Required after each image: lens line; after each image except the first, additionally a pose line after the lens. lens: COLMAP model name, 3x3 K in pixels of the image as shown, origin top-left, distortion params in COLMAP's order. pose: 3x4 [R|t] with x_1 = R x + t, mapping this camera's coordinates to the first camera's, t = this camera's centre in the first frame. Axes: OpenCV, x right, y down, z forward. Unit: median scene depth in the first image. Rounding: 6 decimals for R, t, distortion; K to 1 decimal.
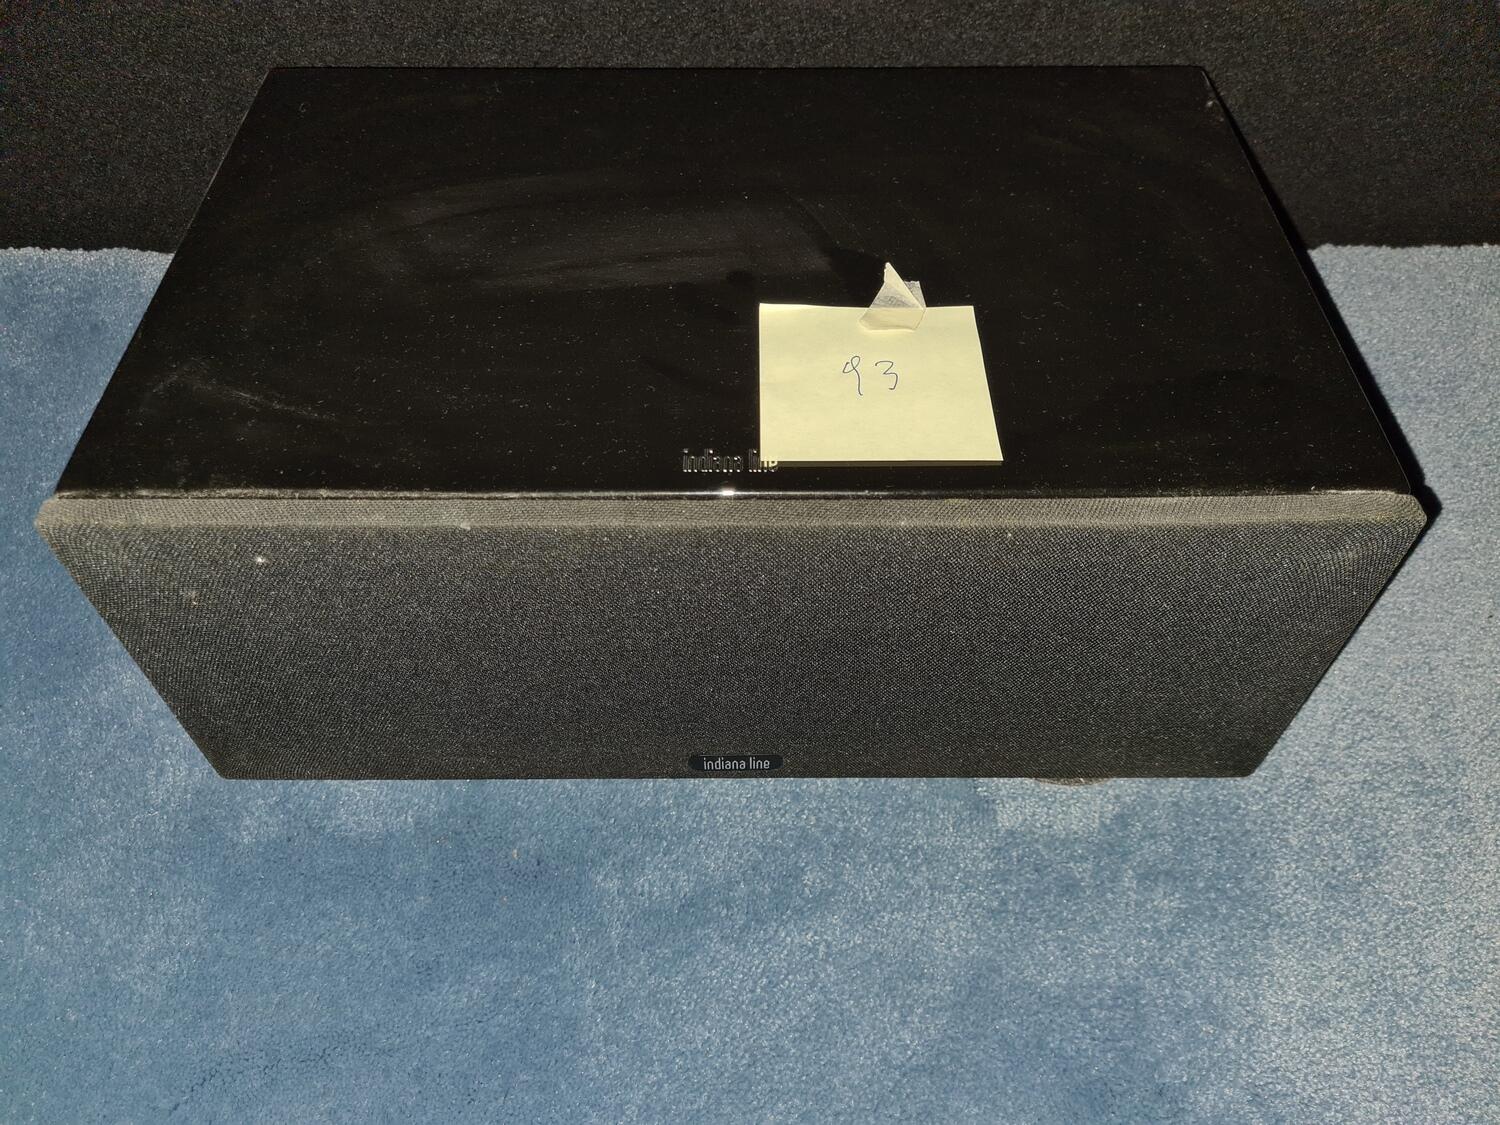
lens RADIAL K [[1141.9, 0, 743.4], [0, 1141.9, 558.4], [0, 0, 1]] dist [0.047324, -0.036333]
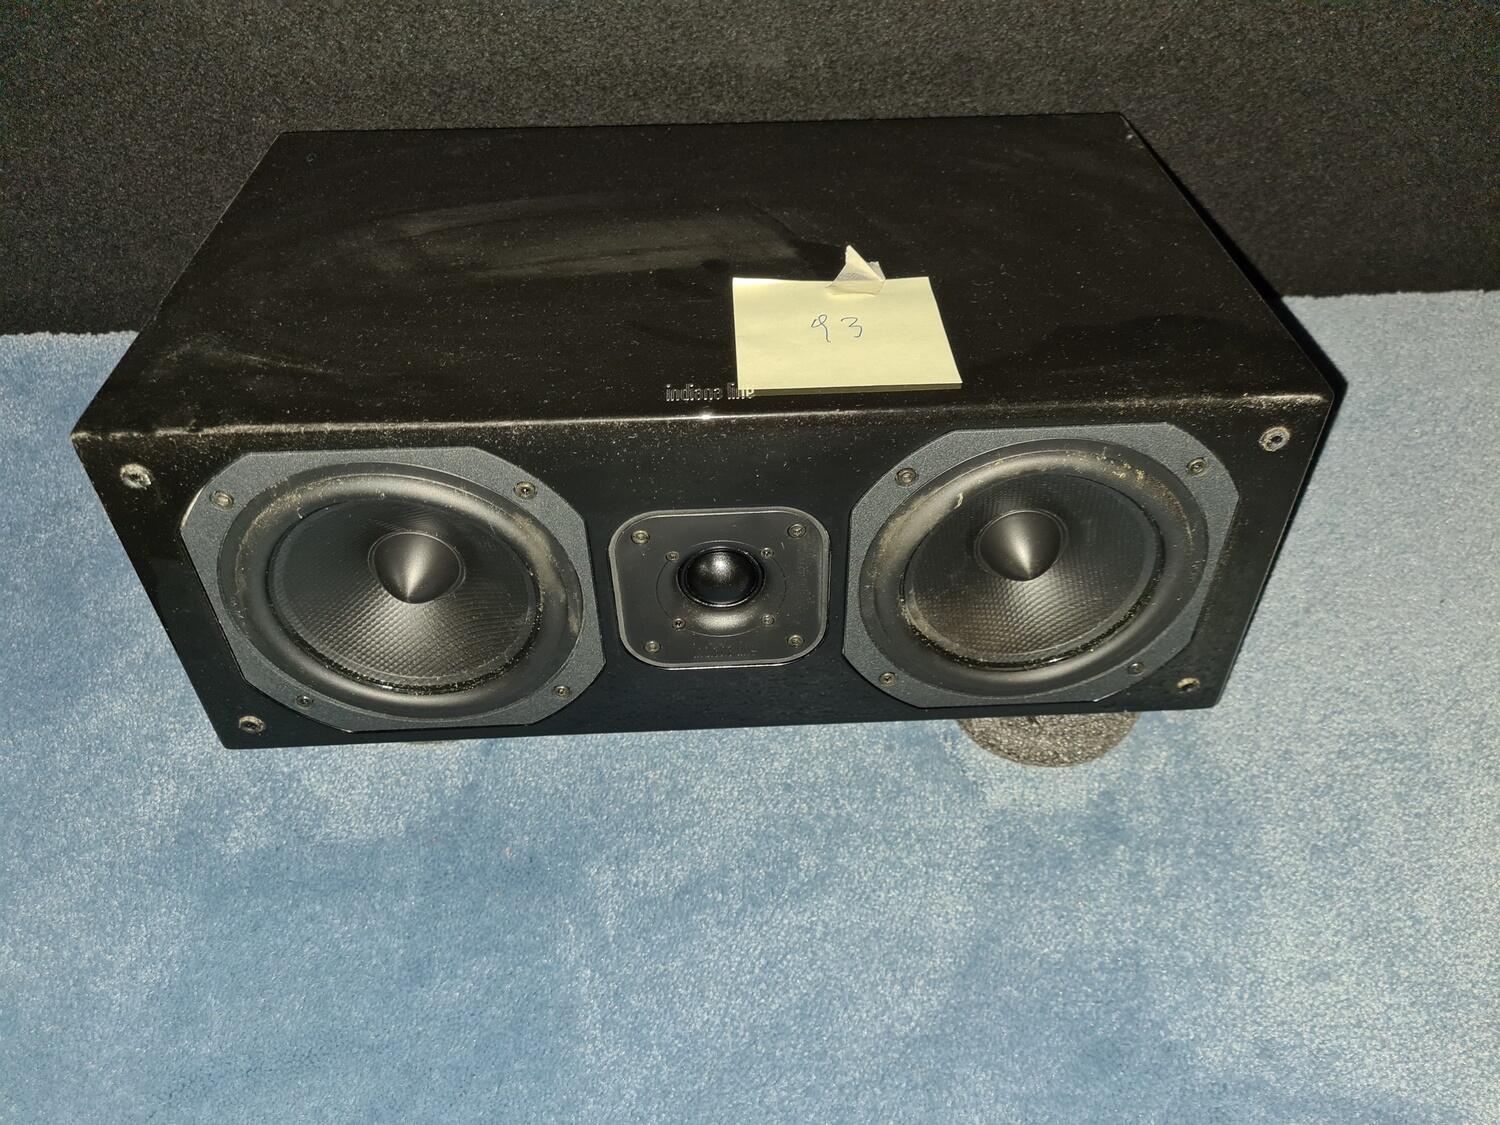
lens RADIAL K [[1141.9, 0, 757.7], [0, 1141.9, 566.1], [0, 0, 1]] dist [0.047324, -0.036333]
pose [[0.998997, -0.034207, 0.028879, -0.002736], [0.038389, 0.986446, -0.159534, 0.190061], [-0.023030, 0.160483, 0.986770, -0.027513]]
